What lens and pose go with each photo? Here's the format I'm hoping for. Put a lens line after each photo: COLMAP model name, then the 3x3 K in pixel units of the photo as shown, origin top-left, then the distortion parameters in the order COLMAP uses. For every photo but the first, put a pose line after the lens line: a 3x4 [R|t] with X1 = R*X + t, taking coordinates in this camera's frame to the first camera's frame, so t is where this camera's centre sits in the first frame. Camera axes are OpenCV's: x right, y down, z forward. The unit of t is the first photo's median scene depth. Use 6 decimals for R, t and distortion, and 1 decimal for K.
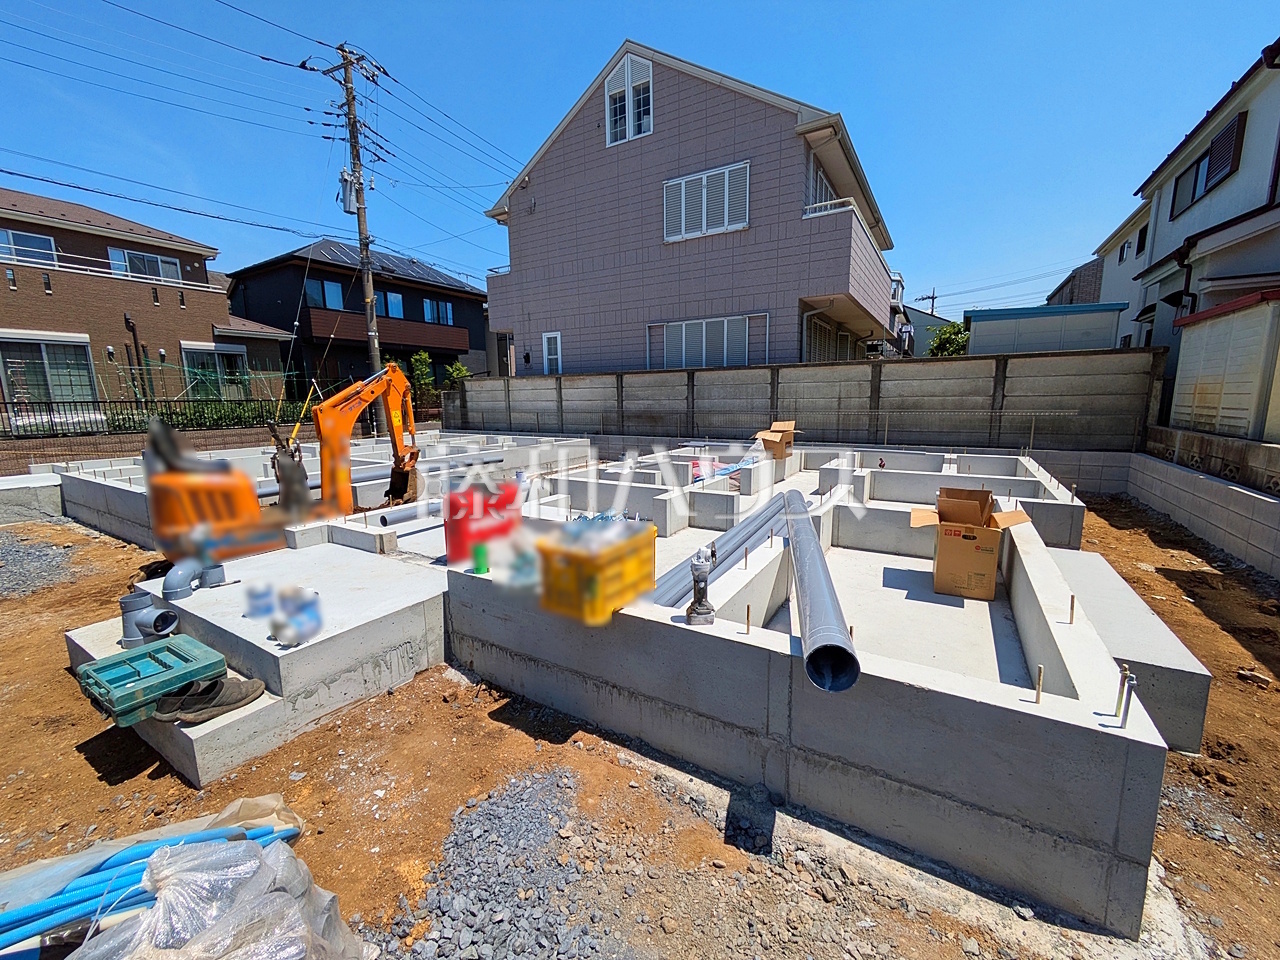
lens RADIAL K [[508.9, 0, 643.7], [0, 508.9, 477.8], [0, 0, 1]] dist [-0.003743, 0.003015]
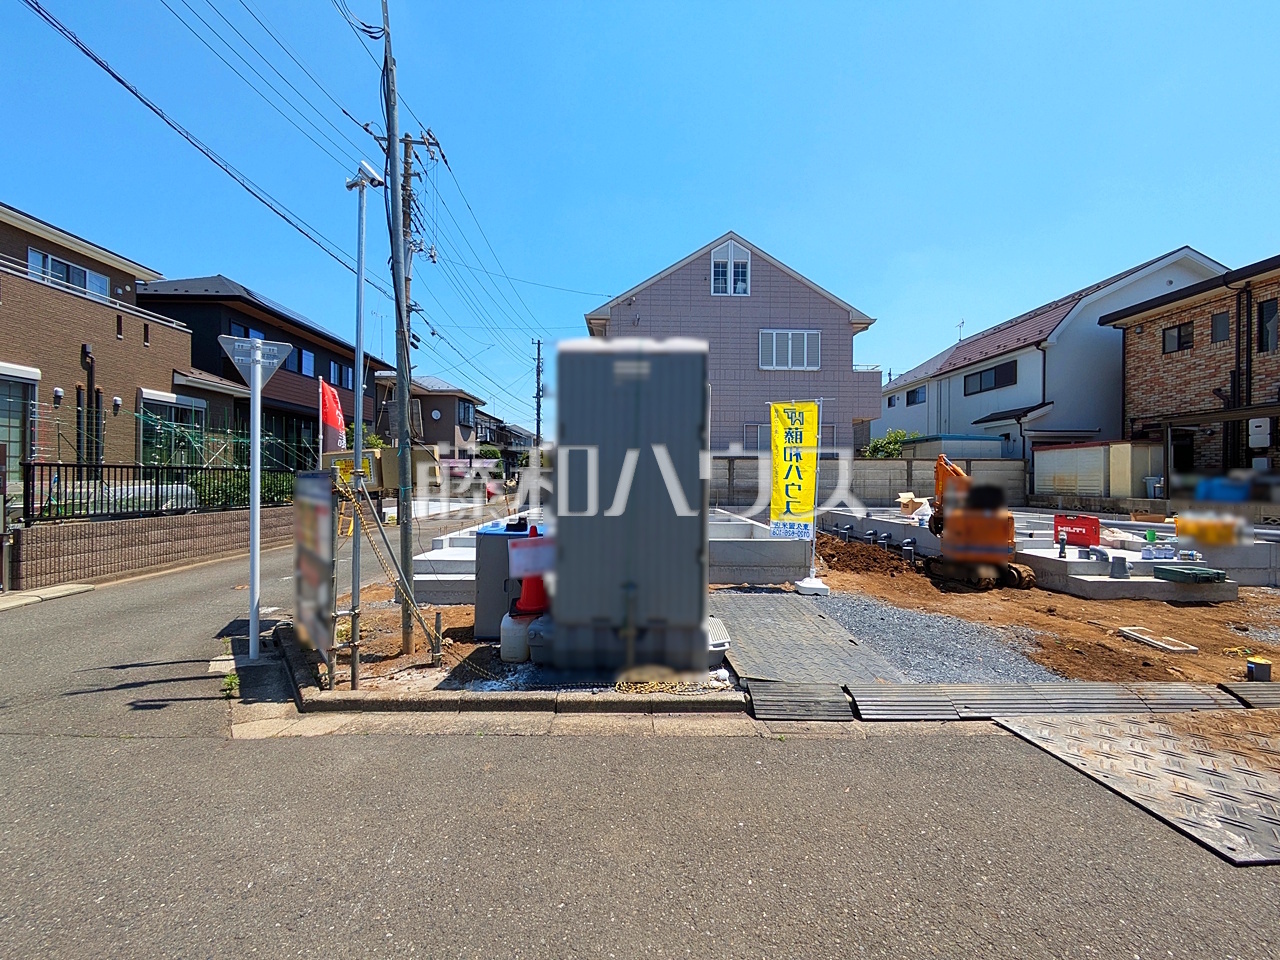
lens RADIAL K [[508.9, 0, 642.4], [0, 508.9, 477.5], [0, 0, 1]] dist [-0.003743, 0.003015]
pose [[0.845048, 0.019603, 0.534332, -1.016724], [0.067095, 0.987541, -0.142342, 0.014902], [-0.530465, 0.156137, 0.833204, 0.043175]]
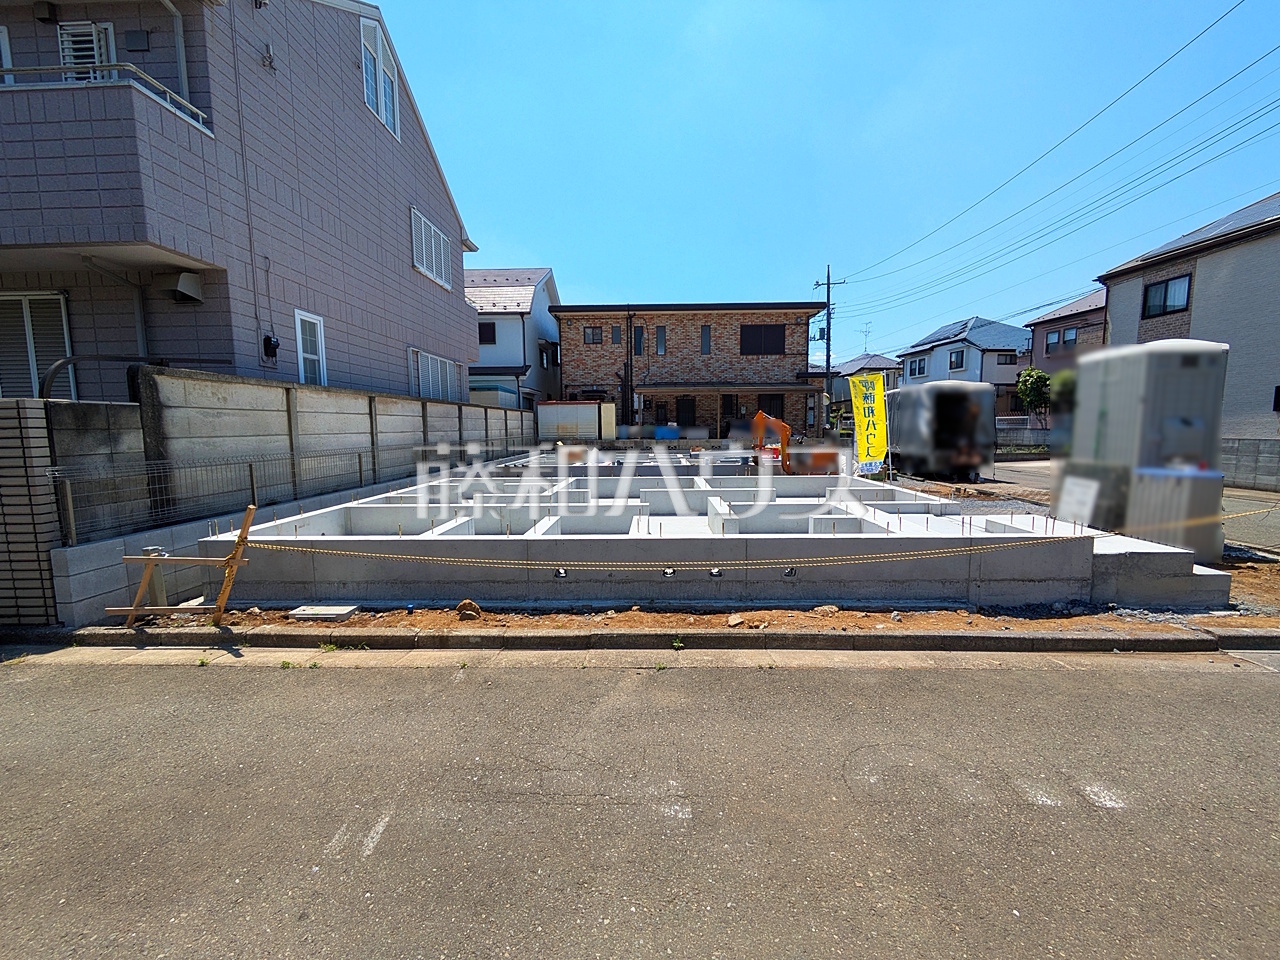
lens RADIAL K [[508.9, 0, 645.9], [0, 508.9, 477.8], [0, 0, 1]] dist [-0.003743, 0.003015]
pose [[-0.498222, -0.070879, 0.864148, -1.055679], [0.150097, 0.974555, 0.166473, -0.178947], [-0.853959, 0.212647, -0.474906, 1.206912]]
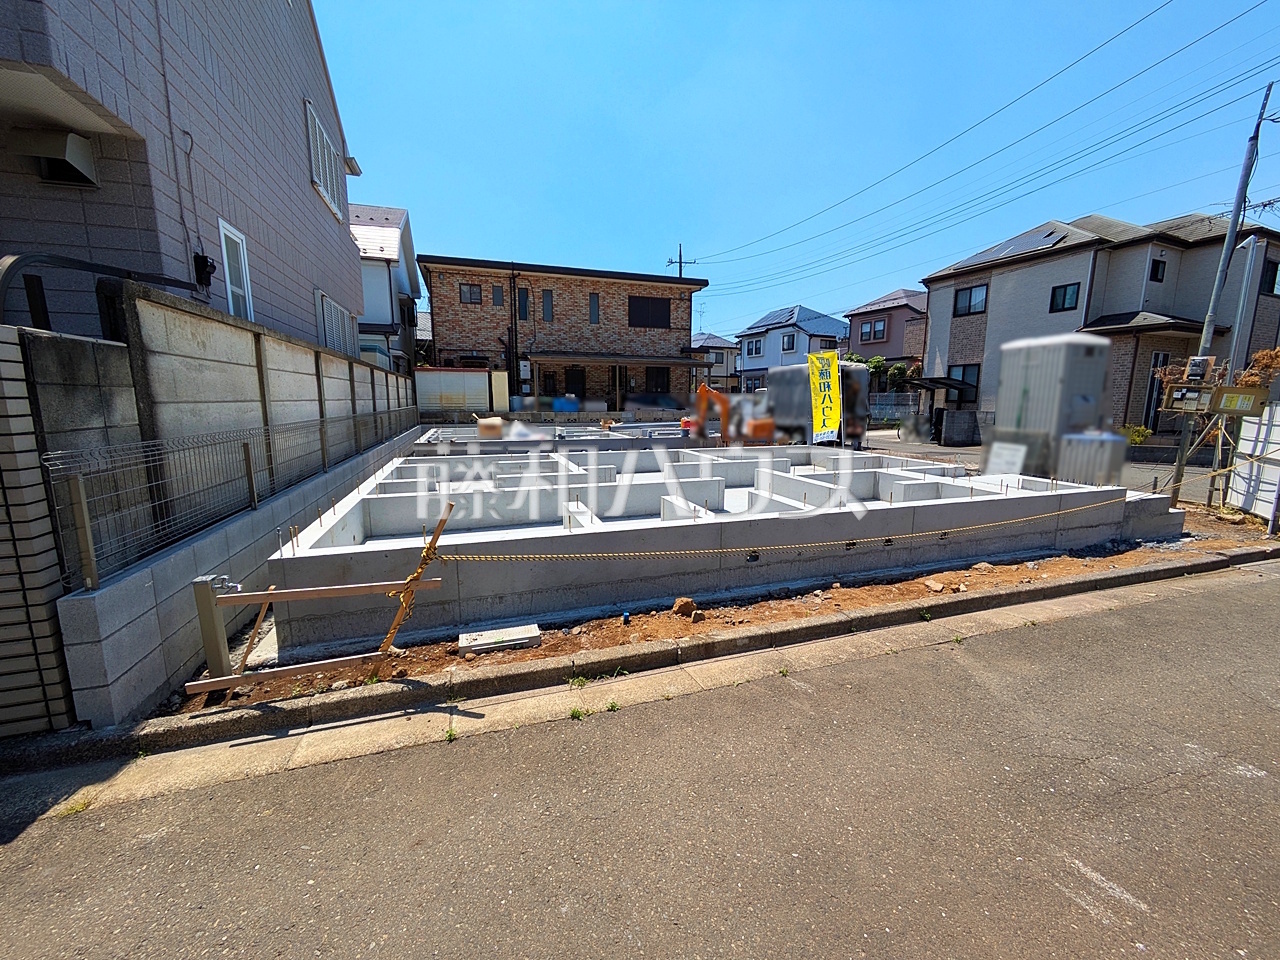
lens RADIAL K [[508.9, 0, 646.5], [0, 508.9, 476.8], [0, 0, 1]] dist [-0.003743, 0.003015]
pose [[-0.767035, -0.087670, 0.635587, -0.848308], [0.105997, 0.959693, 0.260295, -0.206337], [-0.632789, 0.267026, -0.726826, 1.386473]]
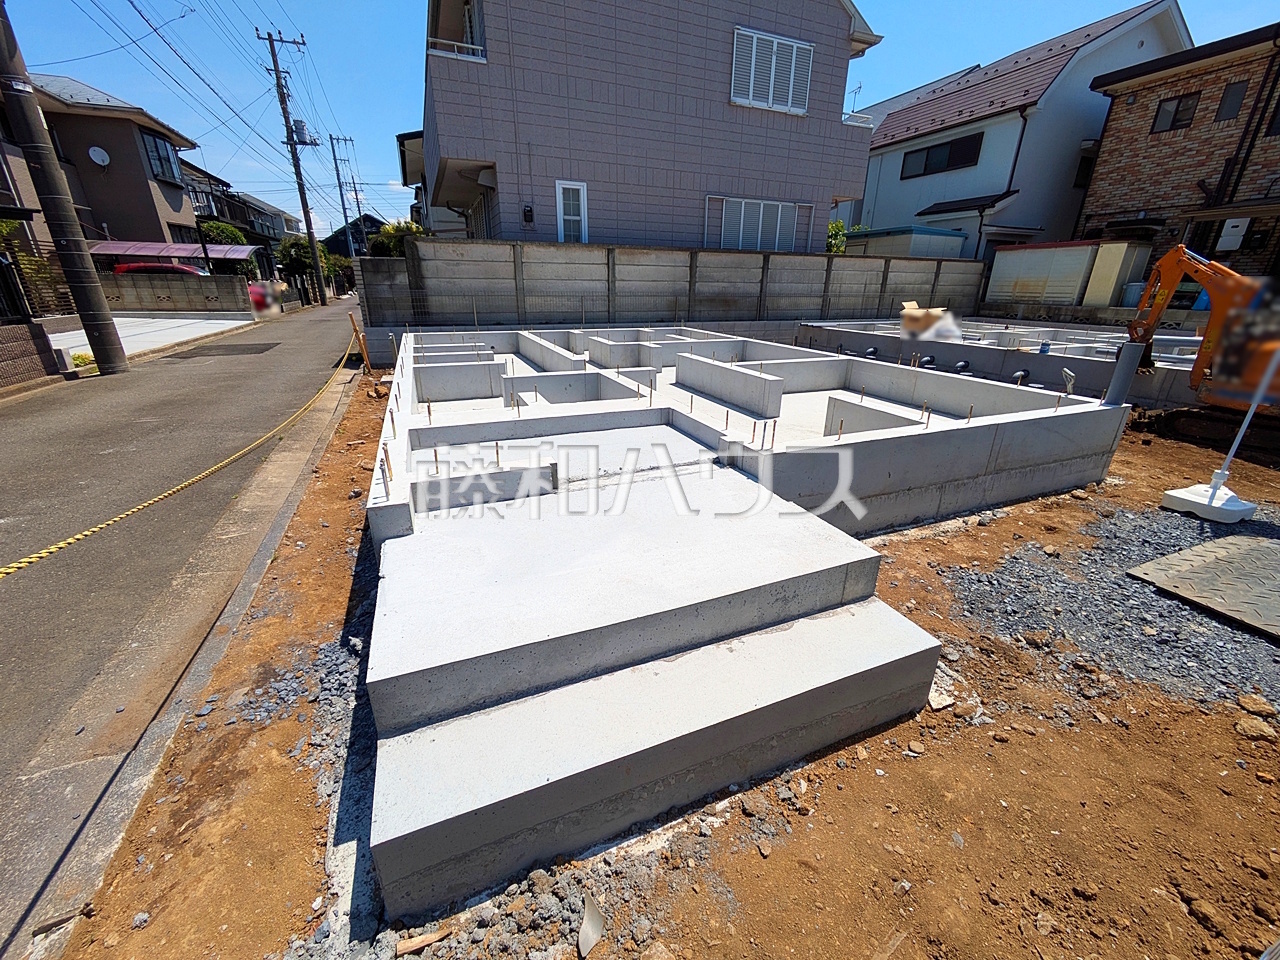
lens RADIAL K [[508.9, 0, 645.3], [0, 508.9, 477.7], [0, 0, 1]] dist [-0.003743, 0.003015]
pose [[0.587596, -0.271501, 0.762246, -0.971741], [0.107048, 0.959831, 0.259357, -0.066010], [-0.802042, -0.070800, 0.593056, 0.547267]]
